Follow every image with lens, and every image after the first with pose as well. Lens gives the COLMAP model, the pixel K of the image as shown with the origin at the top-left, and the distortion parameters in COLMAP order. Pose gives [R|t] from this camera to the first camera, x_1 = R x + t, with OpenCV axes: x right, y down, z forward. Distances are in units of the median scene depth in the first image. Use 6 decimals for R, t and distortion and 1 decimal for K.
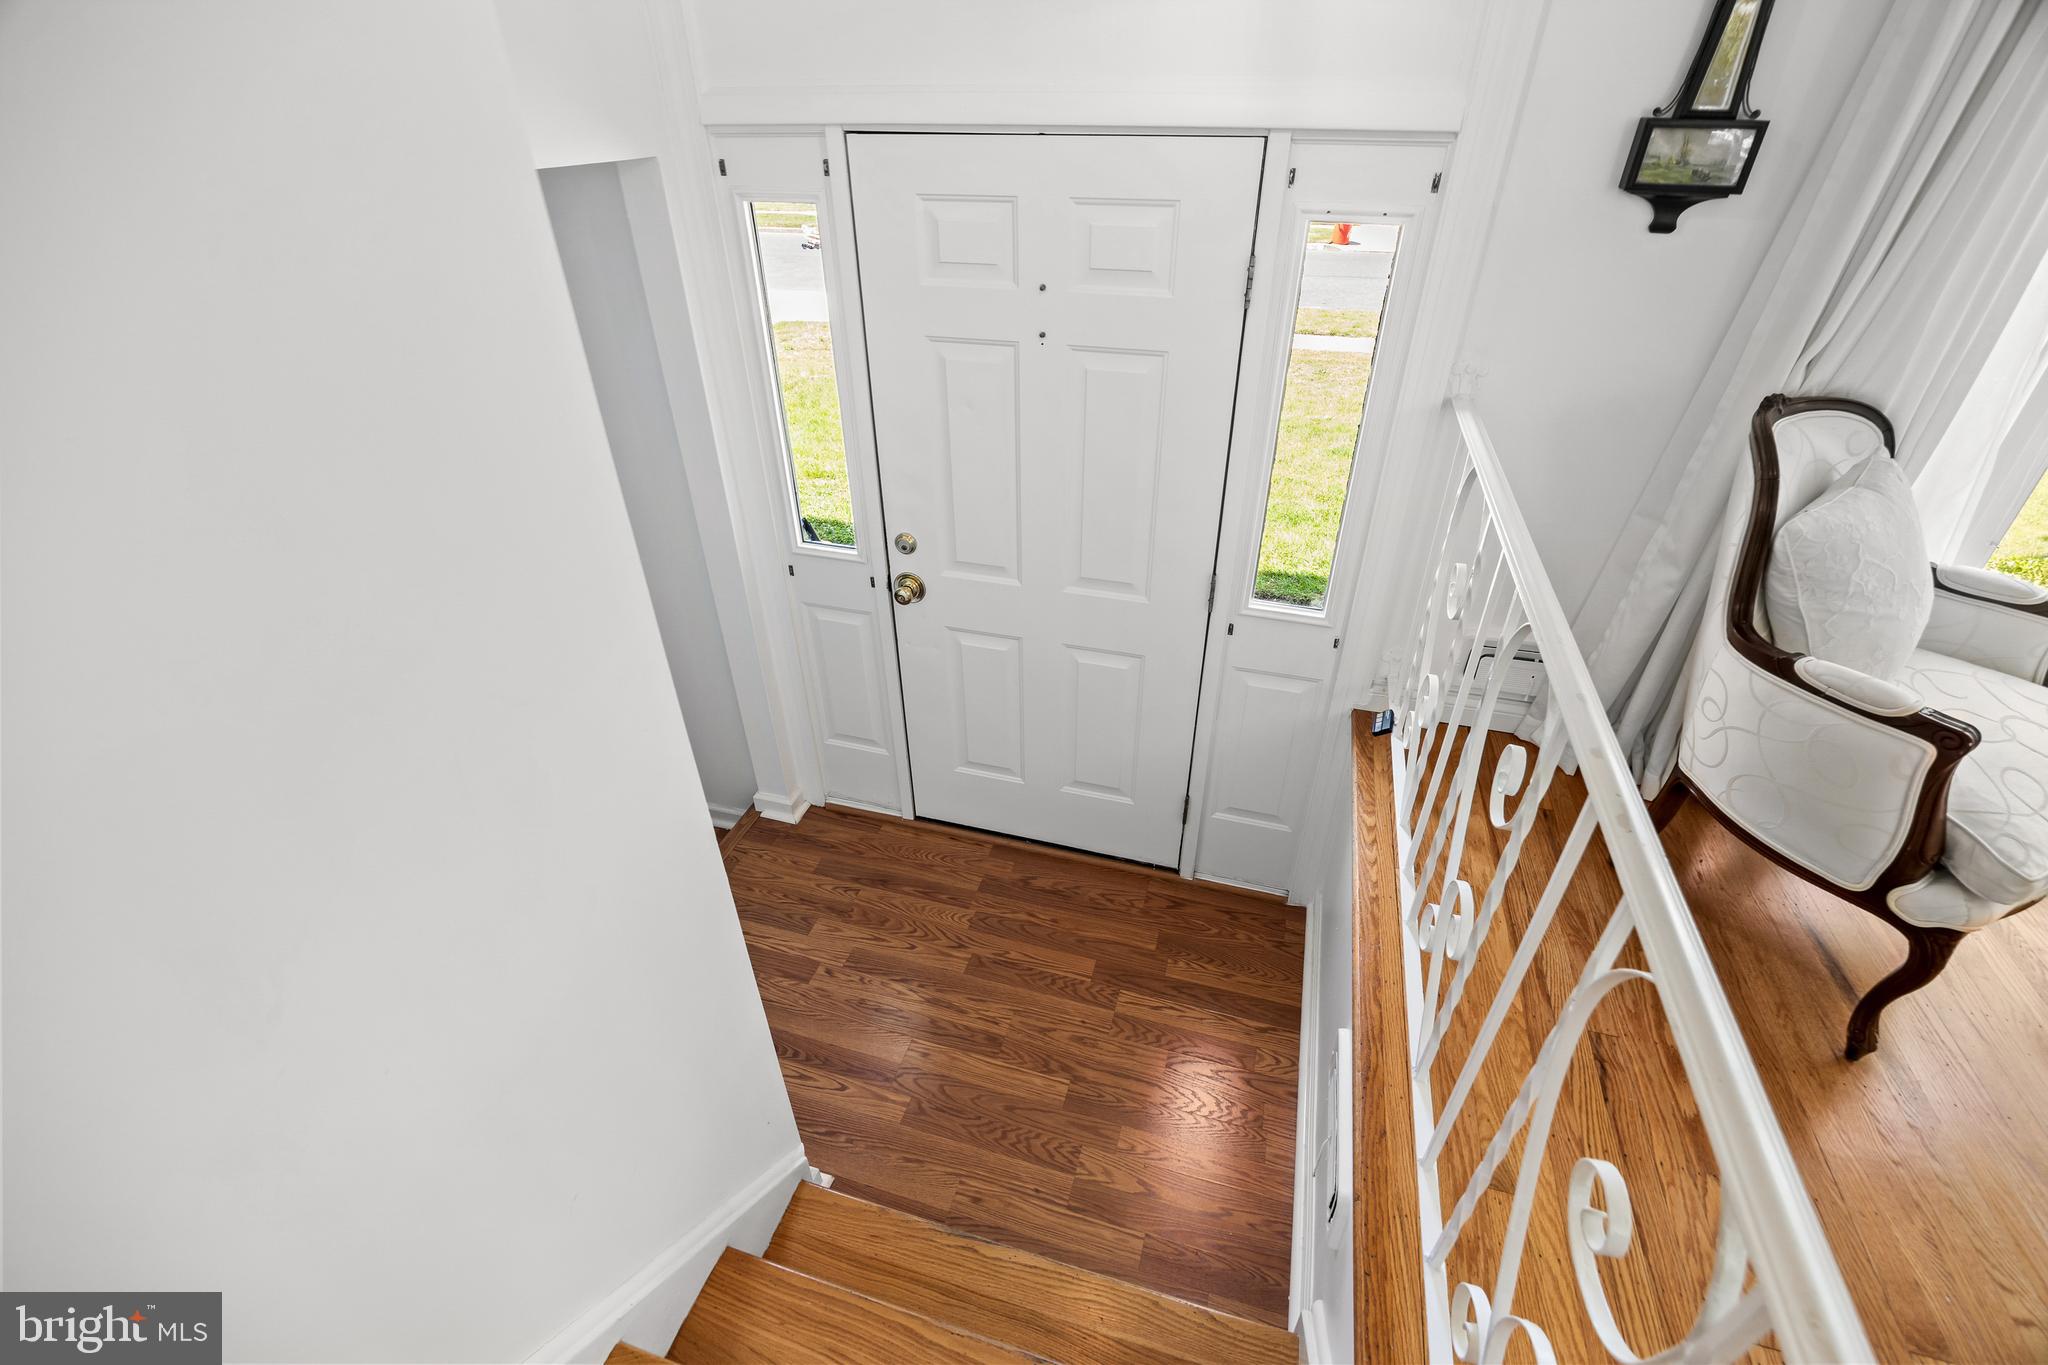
lens RADIAL K [[882.5, 0, 1031.7], [0, 882.5, 678.5], [0, 0, 1]] dist [-0.005167, -0.000542]
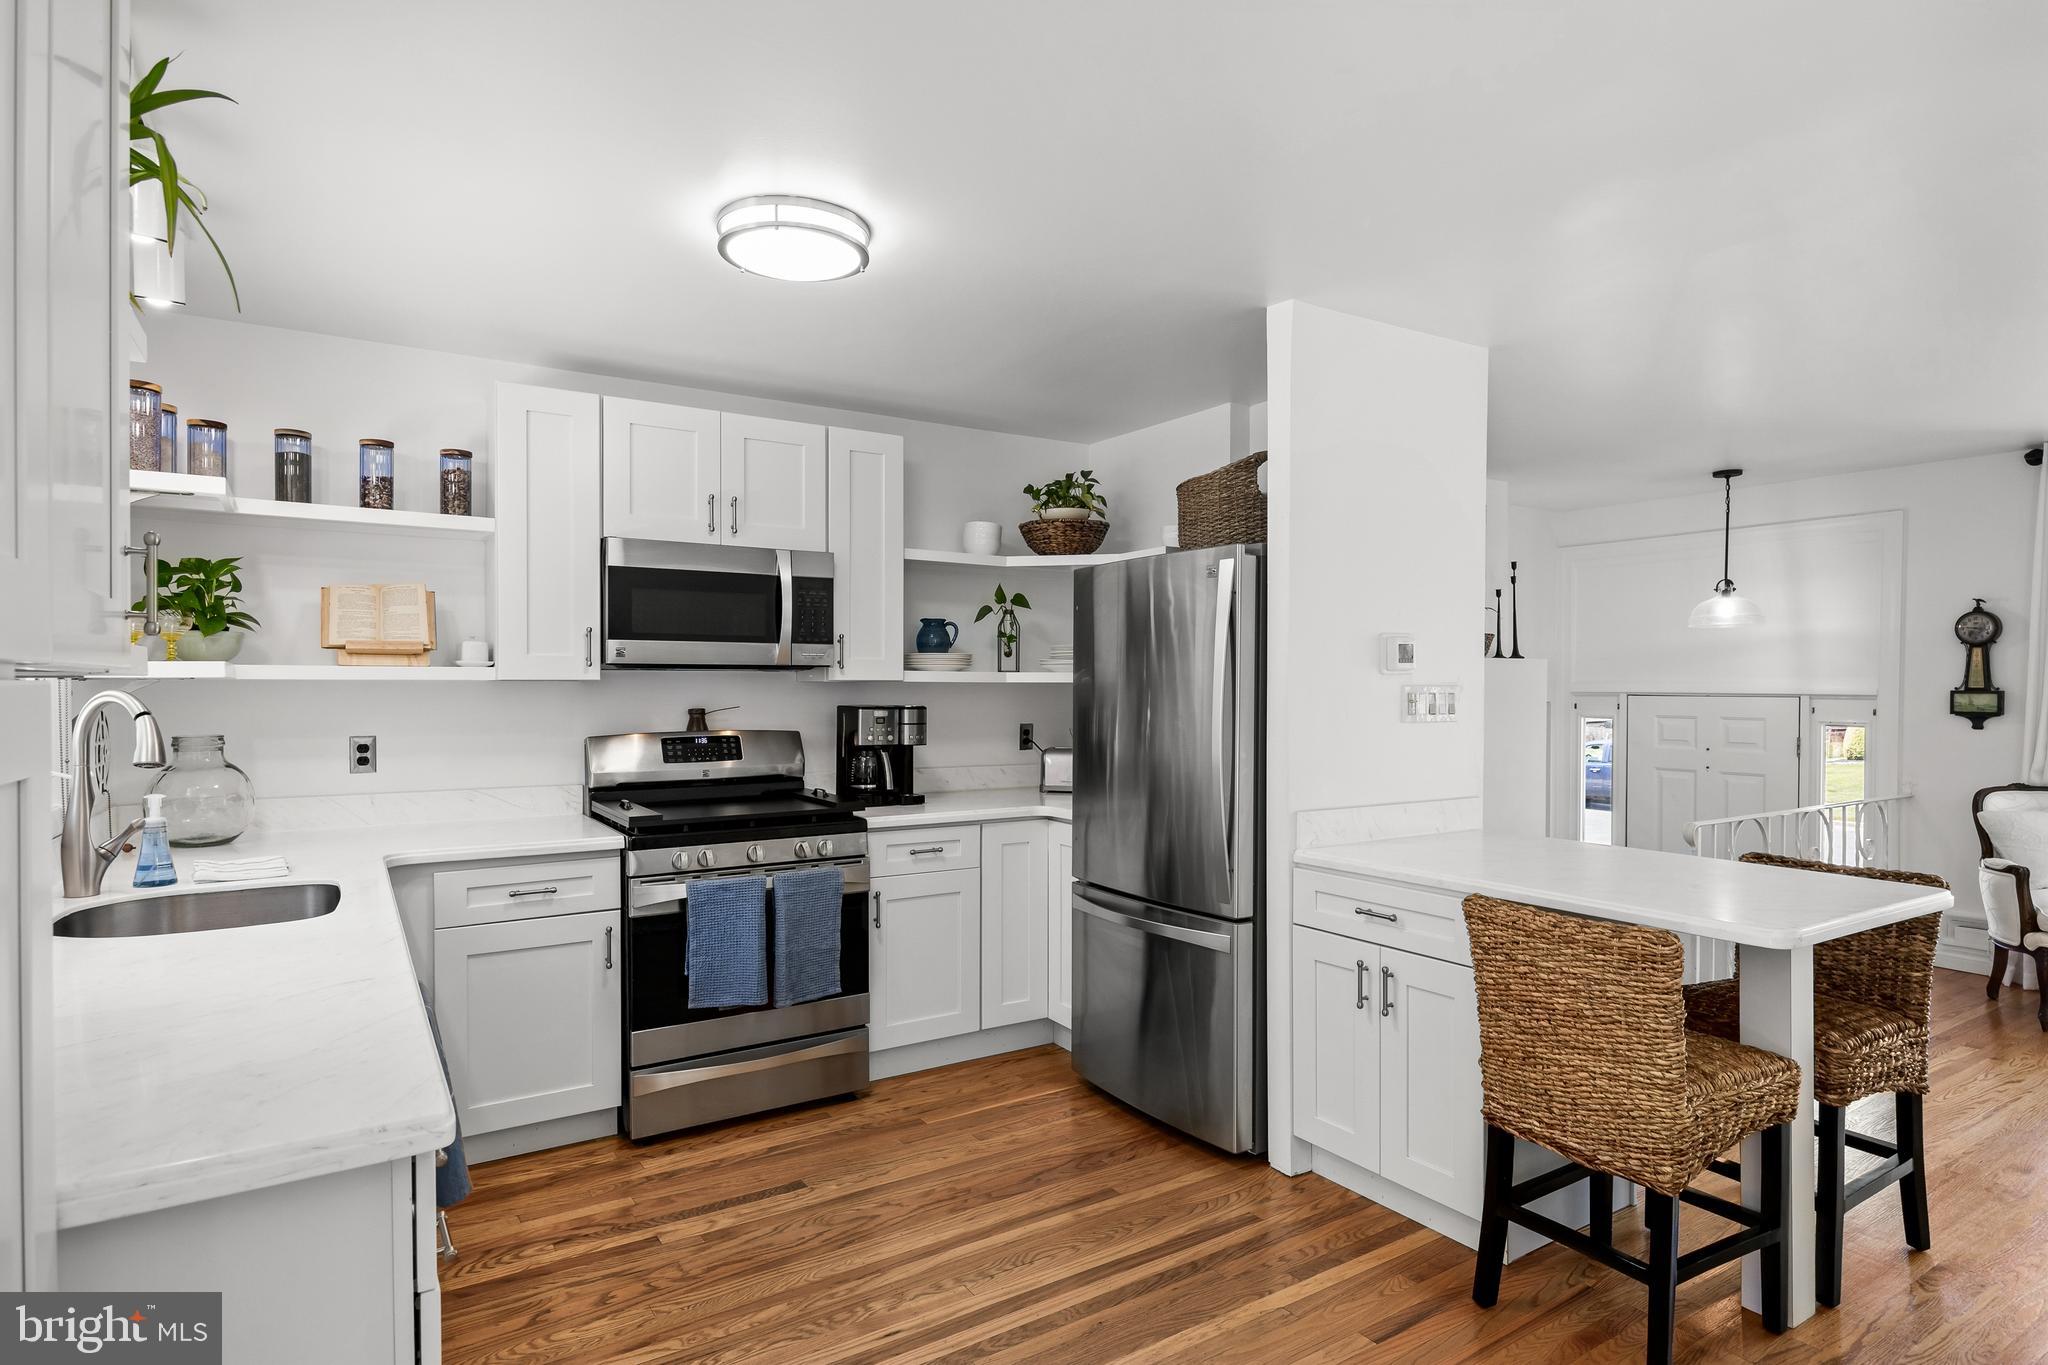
lens RADIAL K [[1108.3, 0, 1044.0], [0, 1108.3, 698.4], [0, 0, 1]] dist [-0.016865, -0.002141]
pose [[0.758146, 0.006775, -0.652050, 0.731681], [-0.364502, 0.833540, -0.415150, 1.665740], [0.540697, 0.552418, 0.634414, -2.436125]]
